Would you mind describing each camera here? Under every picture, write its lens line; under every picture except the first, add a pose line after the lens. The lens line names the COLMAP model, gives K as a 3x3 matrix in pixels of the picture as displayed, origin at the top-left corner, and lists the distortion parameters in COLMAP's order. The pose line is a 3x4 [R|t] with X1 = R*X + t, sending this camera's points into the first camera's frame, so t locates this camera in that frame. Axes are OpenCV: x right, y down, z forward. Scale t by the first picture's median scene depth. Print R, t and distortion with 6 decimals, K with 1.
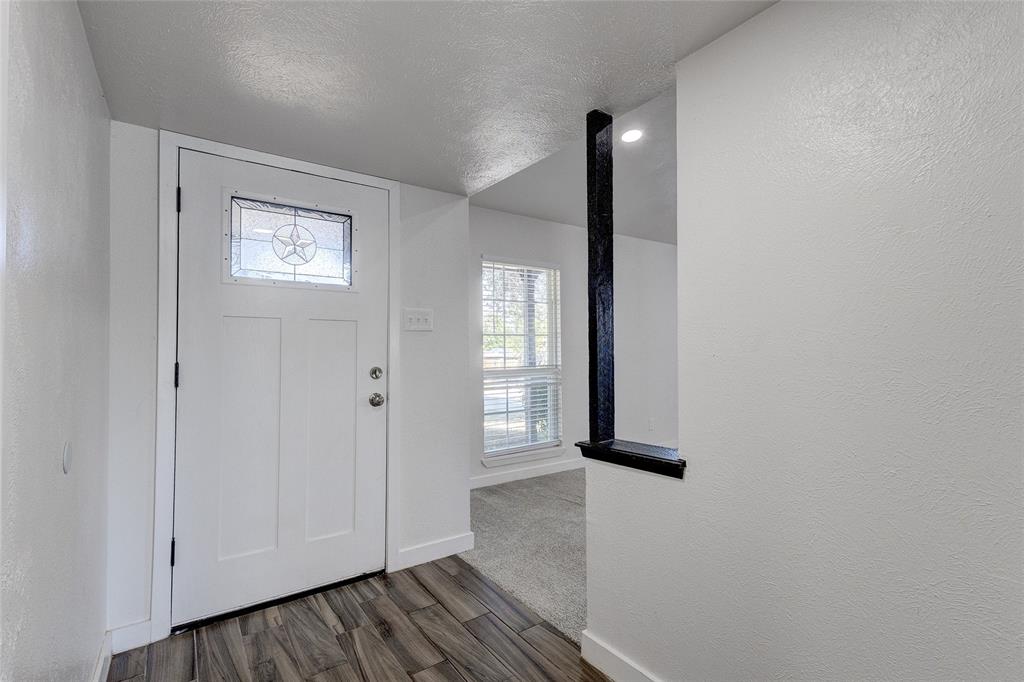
lens RADIAL K [[476.9, 0, 510.3], [0, 476.9, 341.4], [0, 0, 1]] dist [0.003829, -0.000642]
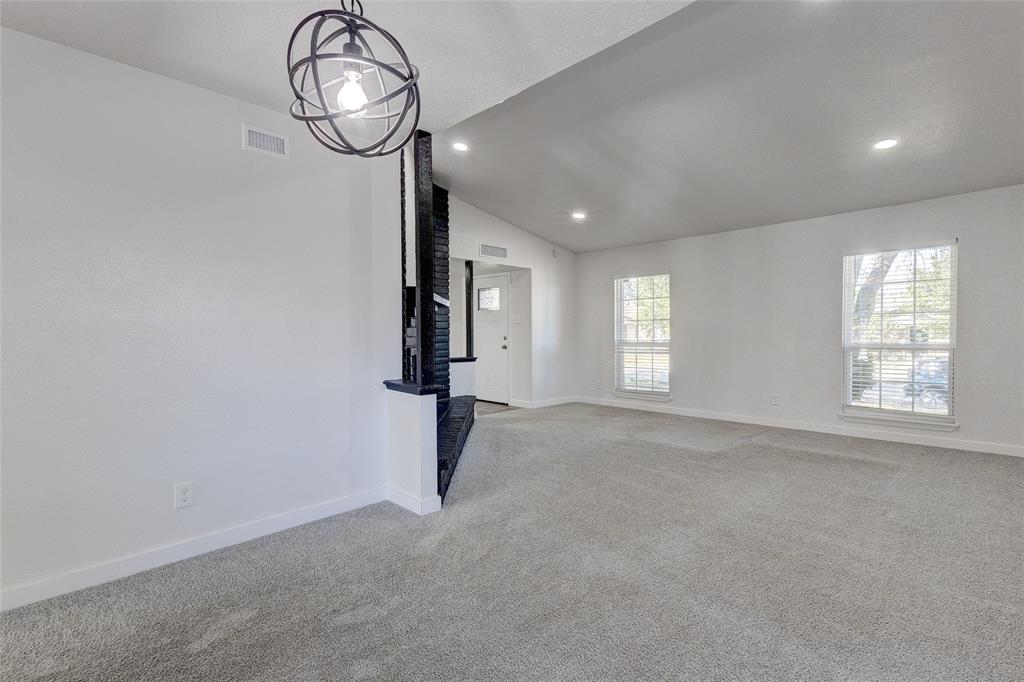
lens RADIAL K [[476.9, 0, 510.3], [0, 476.9, 341.4], [0, 0, 1]] dist [0.003829, -0.000642]
pose [[0.175037, 0.015355, -0.984442, 1.652407], [0.020597, 0.999602, 0.019254, 0.017830], [0.984346, -0.023647, 0.174651, 0.306913]]
